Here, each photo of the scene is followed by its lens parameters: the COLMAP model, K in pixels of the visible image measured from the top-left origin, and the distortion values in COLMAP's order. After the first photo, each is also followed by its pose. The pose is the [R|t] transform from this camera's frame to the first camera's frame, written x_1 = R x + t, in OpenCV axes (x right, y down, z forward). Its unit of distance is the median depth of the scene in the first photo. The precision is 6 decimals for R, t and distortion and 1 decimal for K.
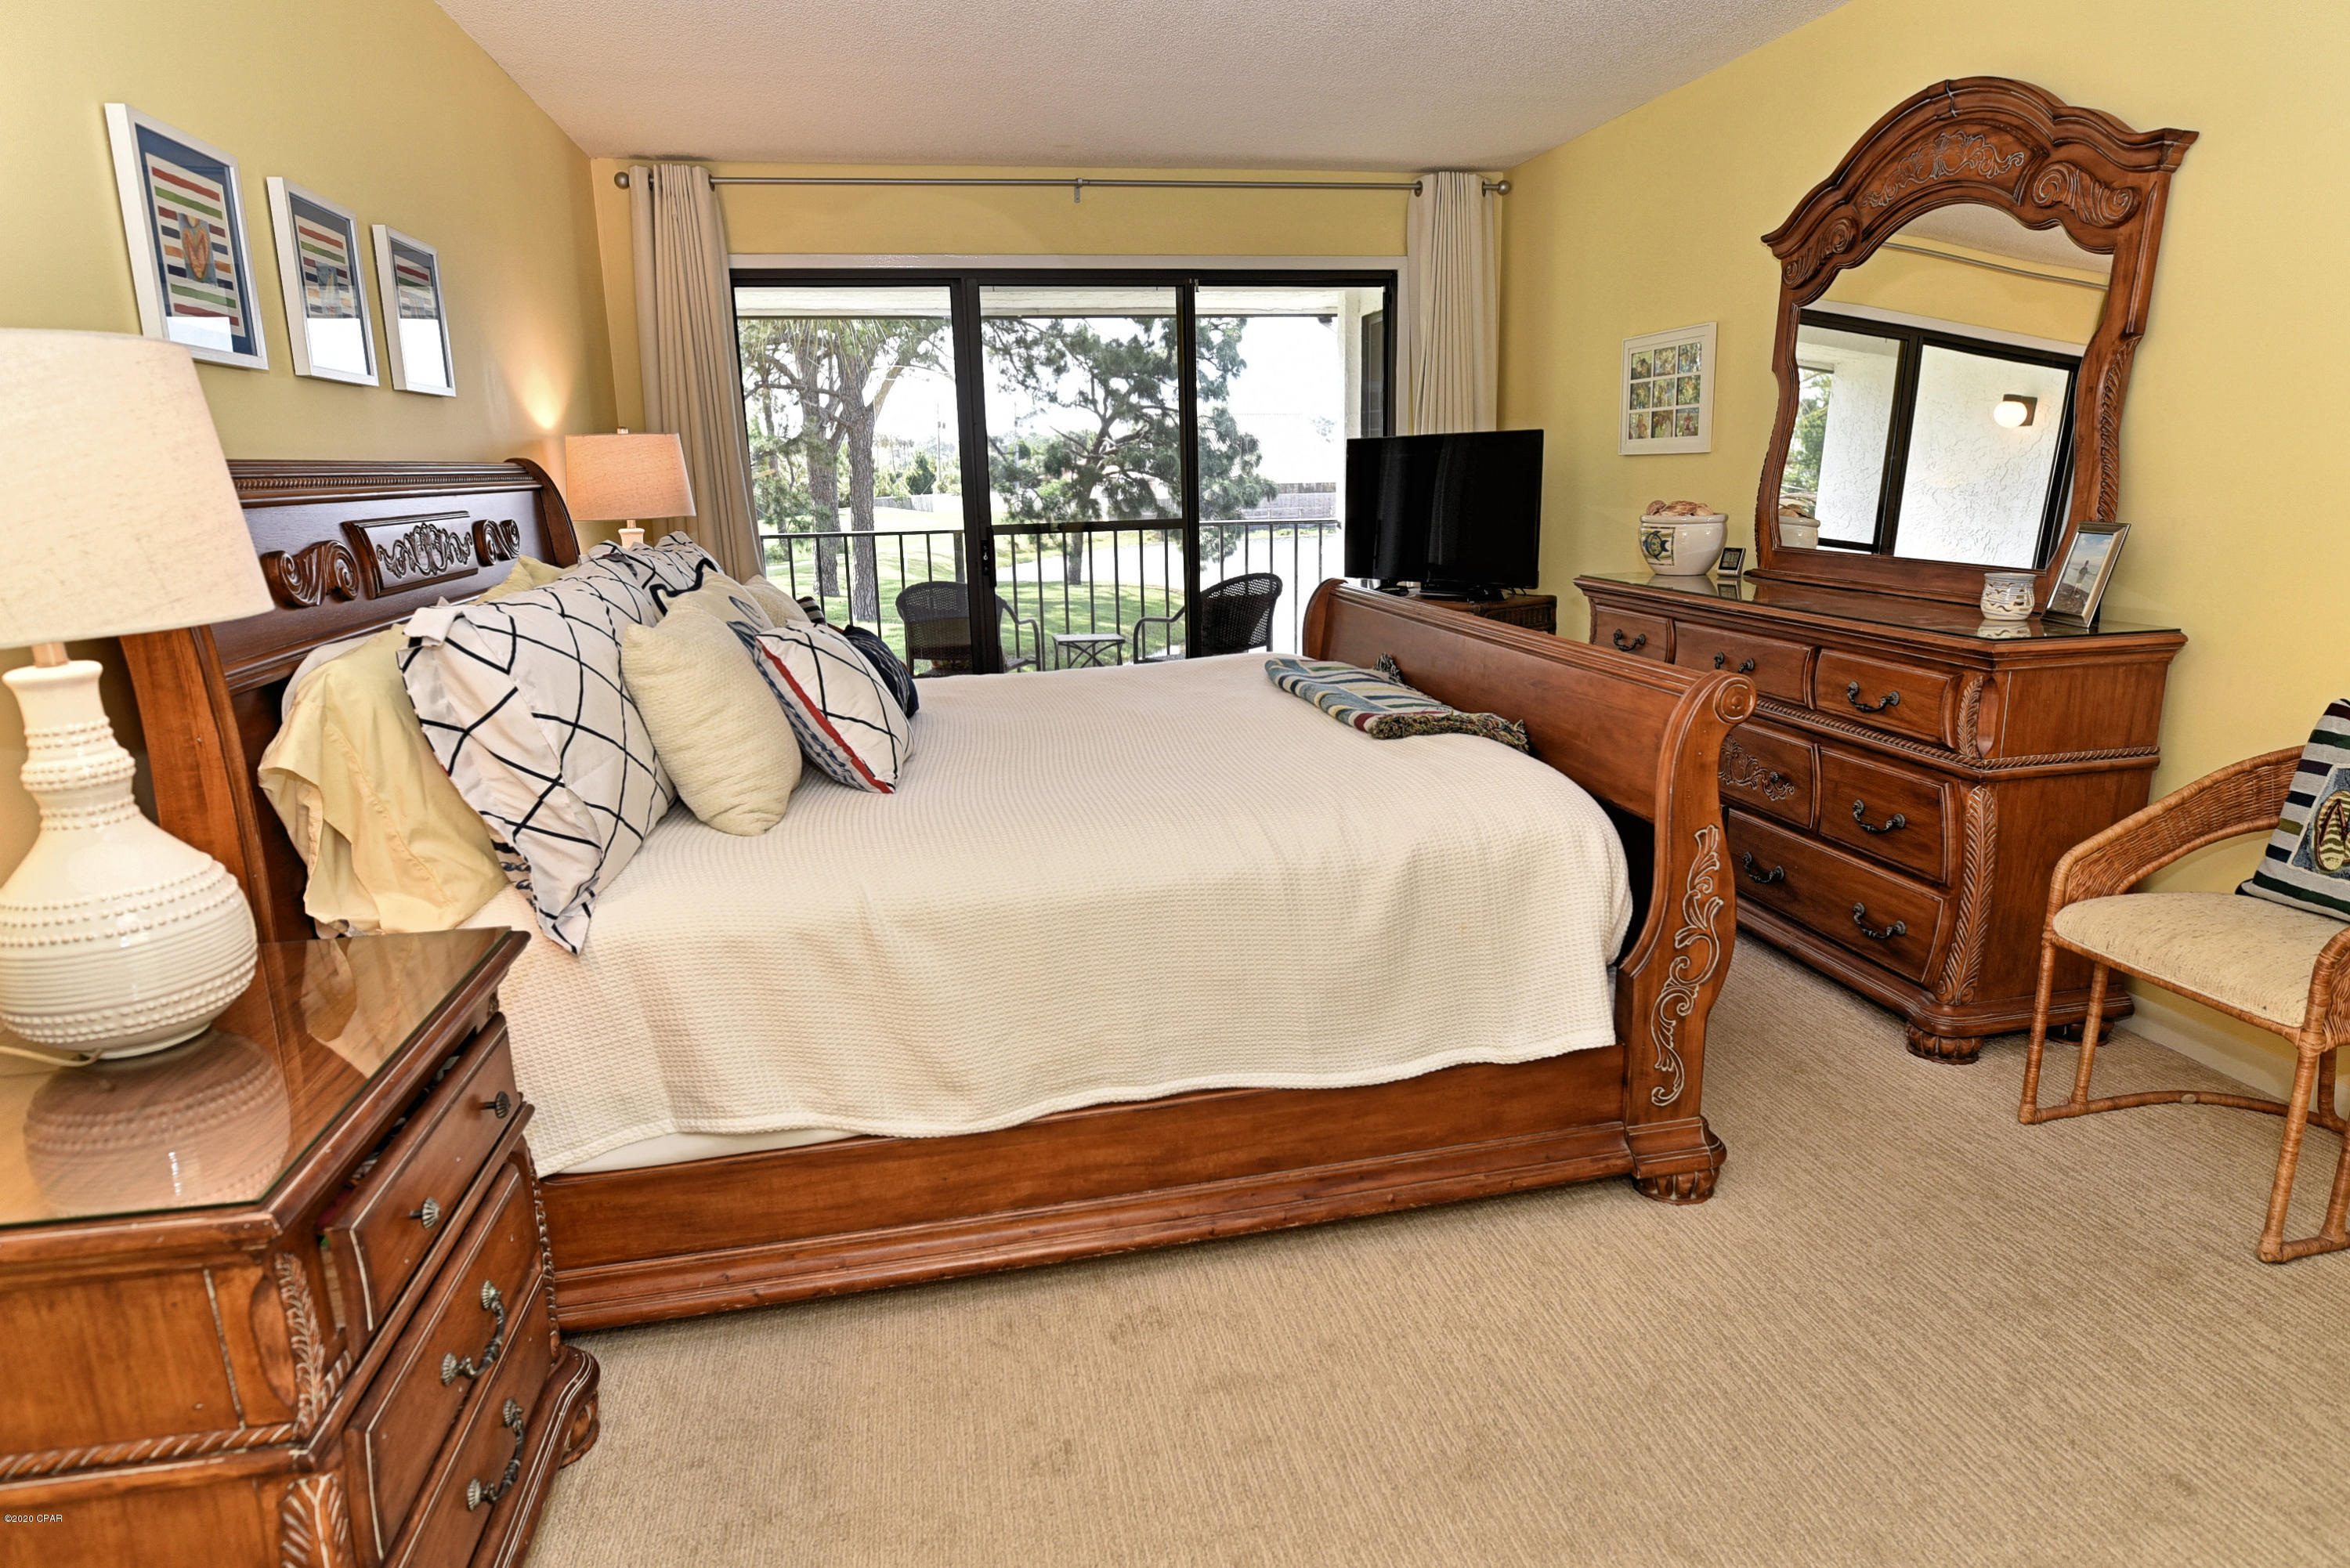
lens RADIAL K [[1357.1, 0, 1178.6], [0, 1357.1, 792.1], [0, 0, 1]] dist [-0.020971, -0.002738]
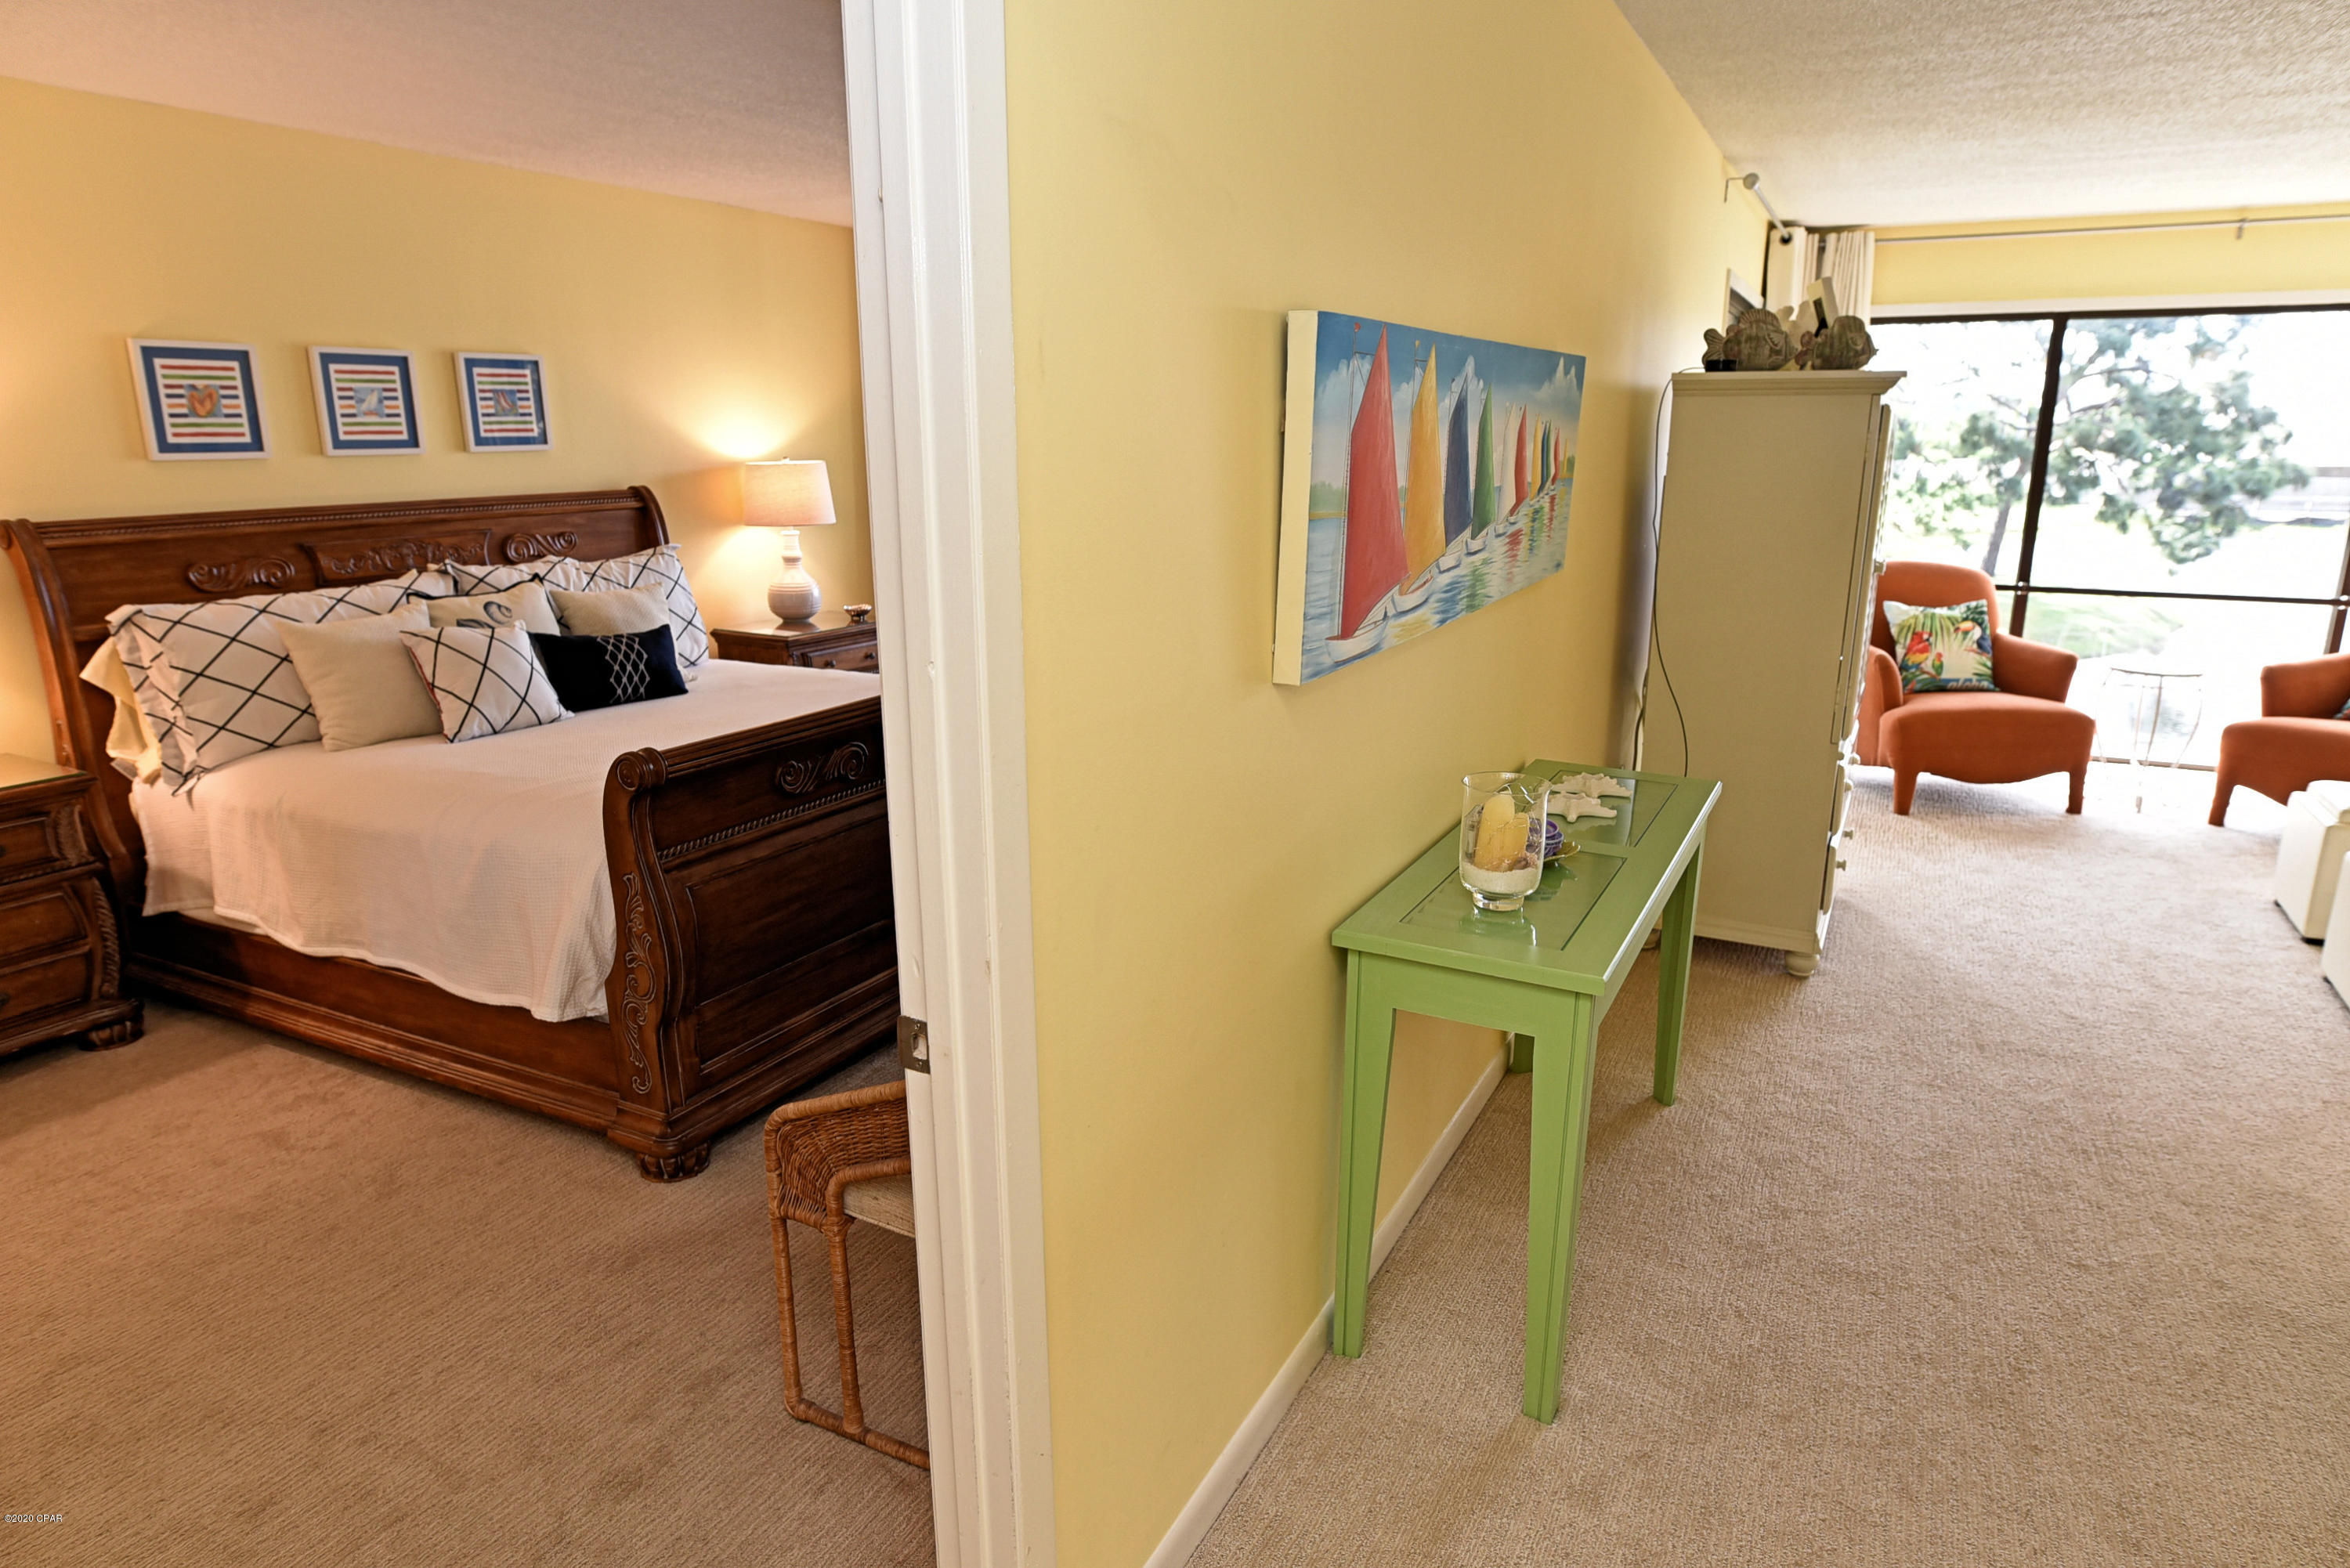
lens RADIAL K [[1357.1, 0, 1179.0], [0, 1357.1, 789.6], [0, 0, 1]] dist [-0.020971, -0.002738]
pose [[0.774237, 0.180398, -0.606641, 0.074588], [-0.161512, 0.983098, 0.086213, -0.011669], [0.611940, 0.031230, 0.790287, 0.016699]]
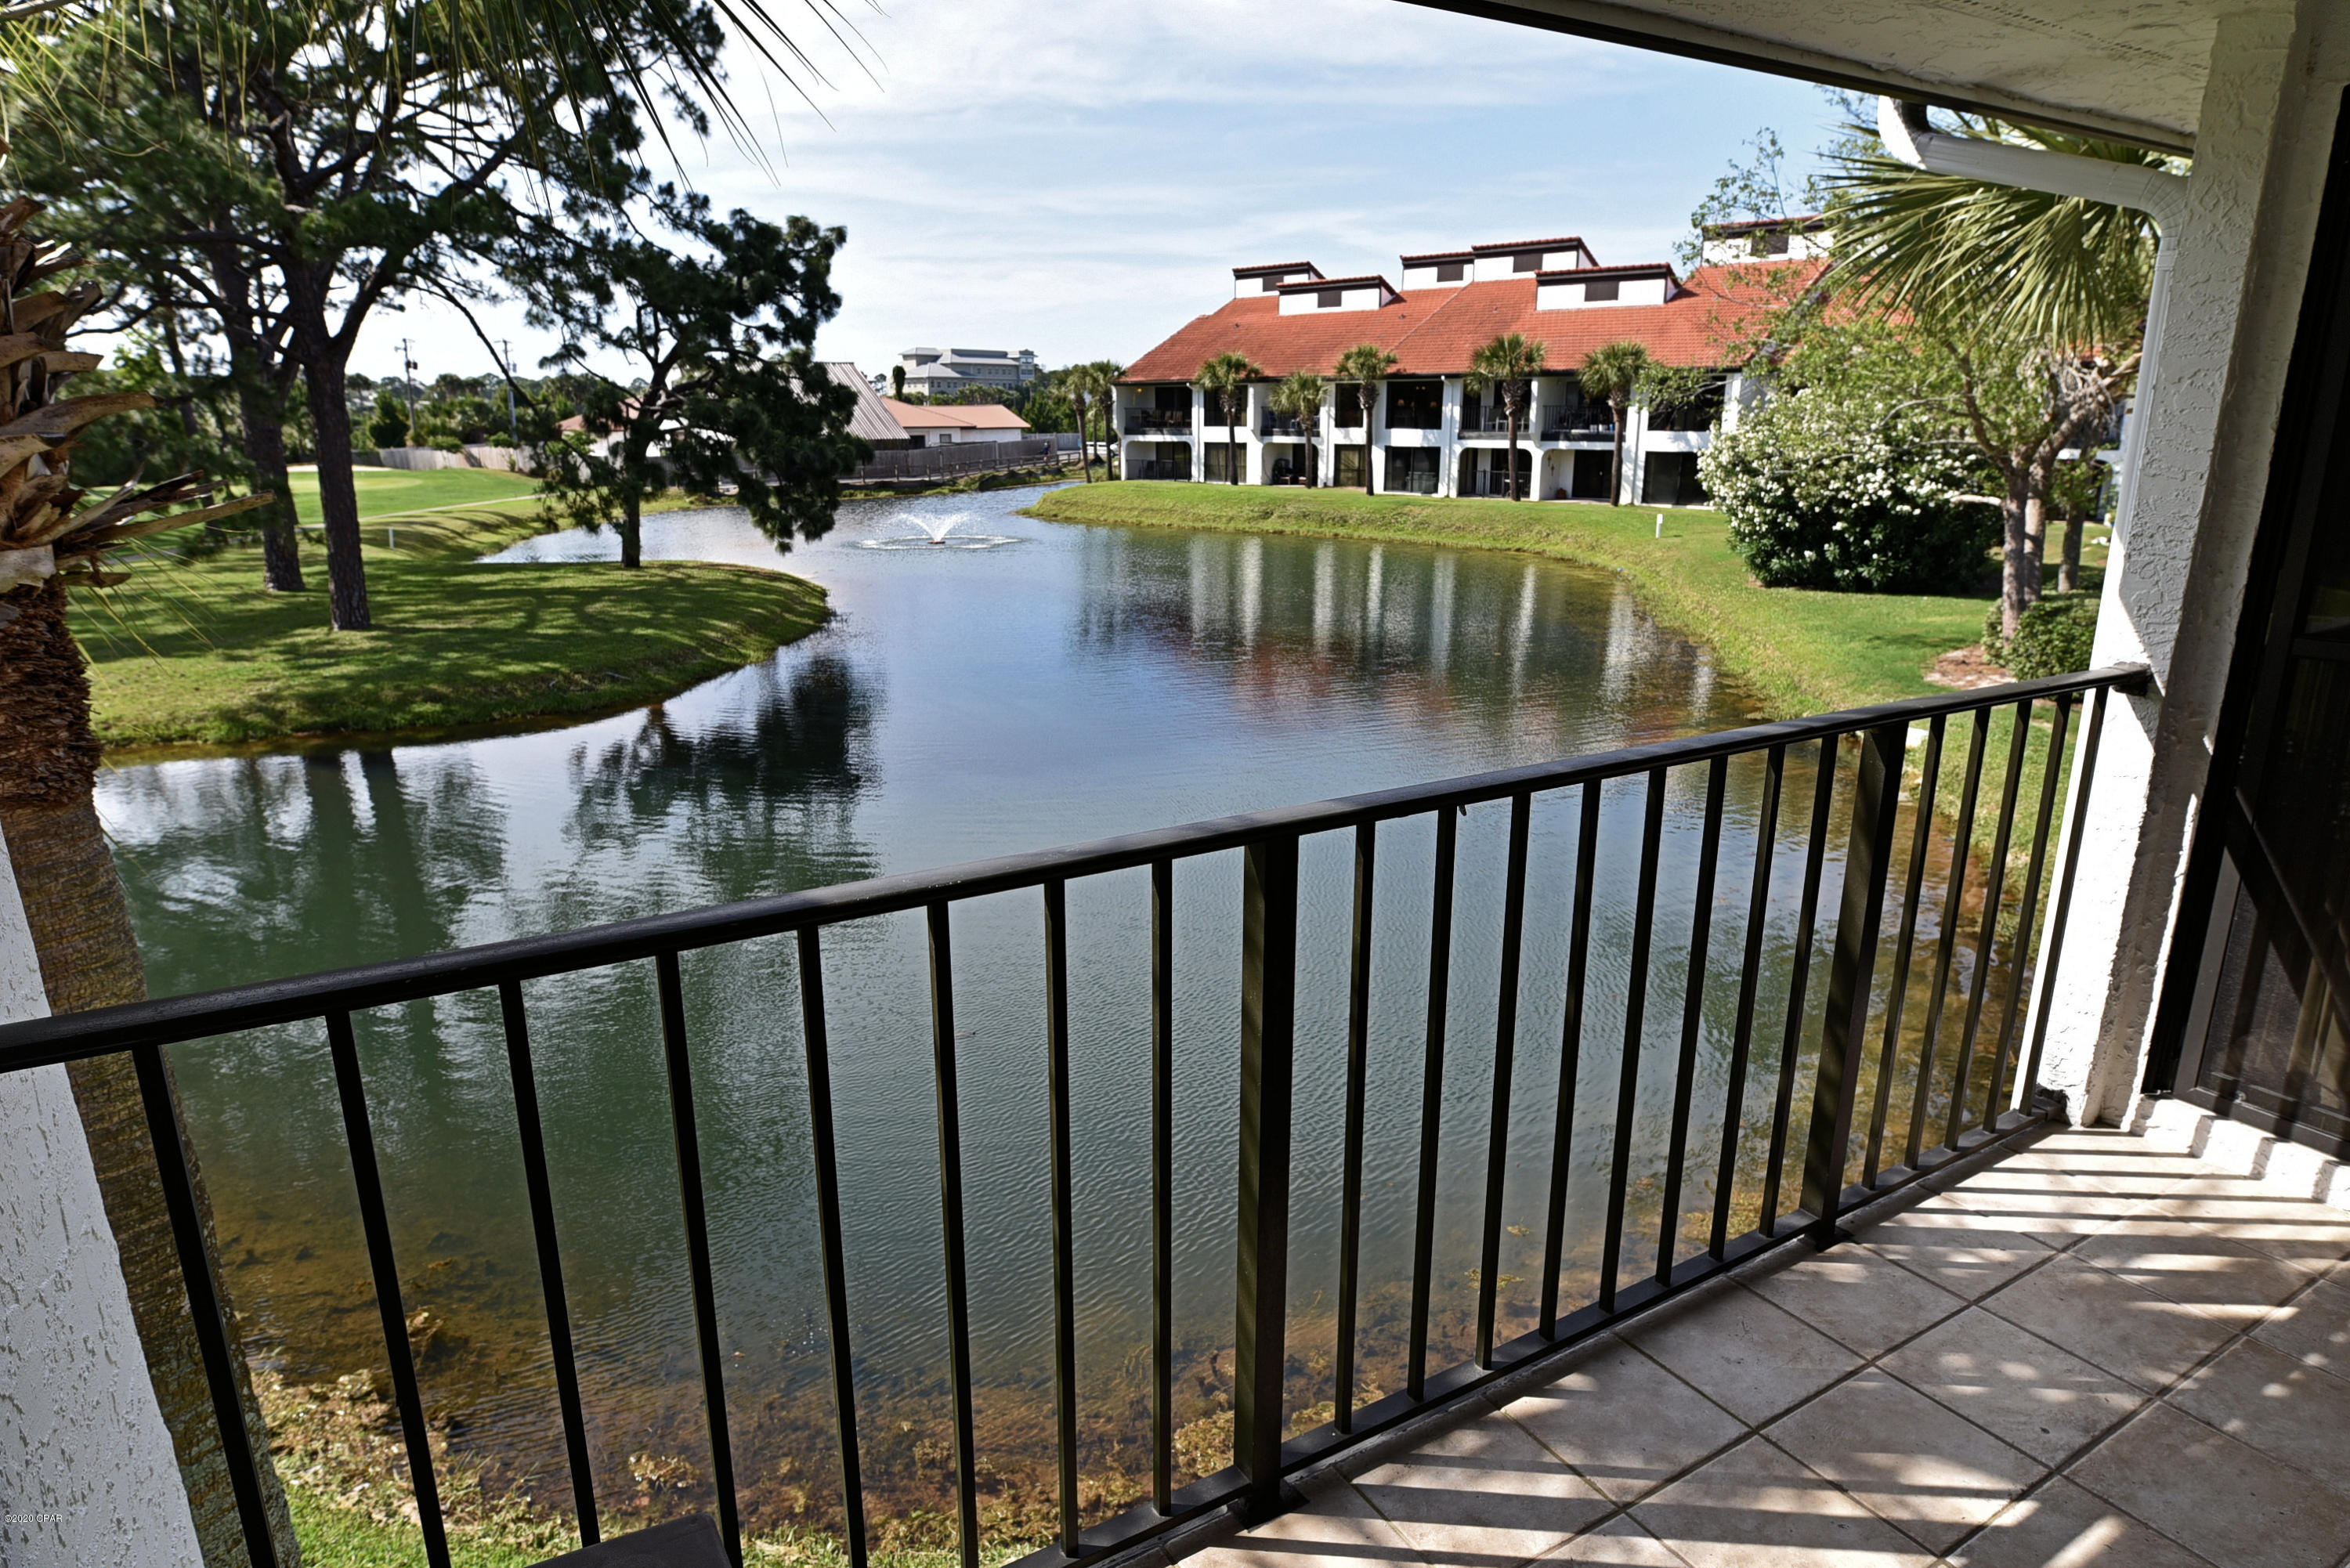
lens RADIAL K [[1357.1, 0, 1179.5], [0, 1357.1, 794.5], [0, 0, 1]] dist [-0.020971, -0.002738]
pose [[0.943231, -0.070395, 0.324592, -0.042737], [0.059231, 0.997267, 0.044159, -0.036658], [-0.326813, -0.022426, 0.944823, 0.136039]]
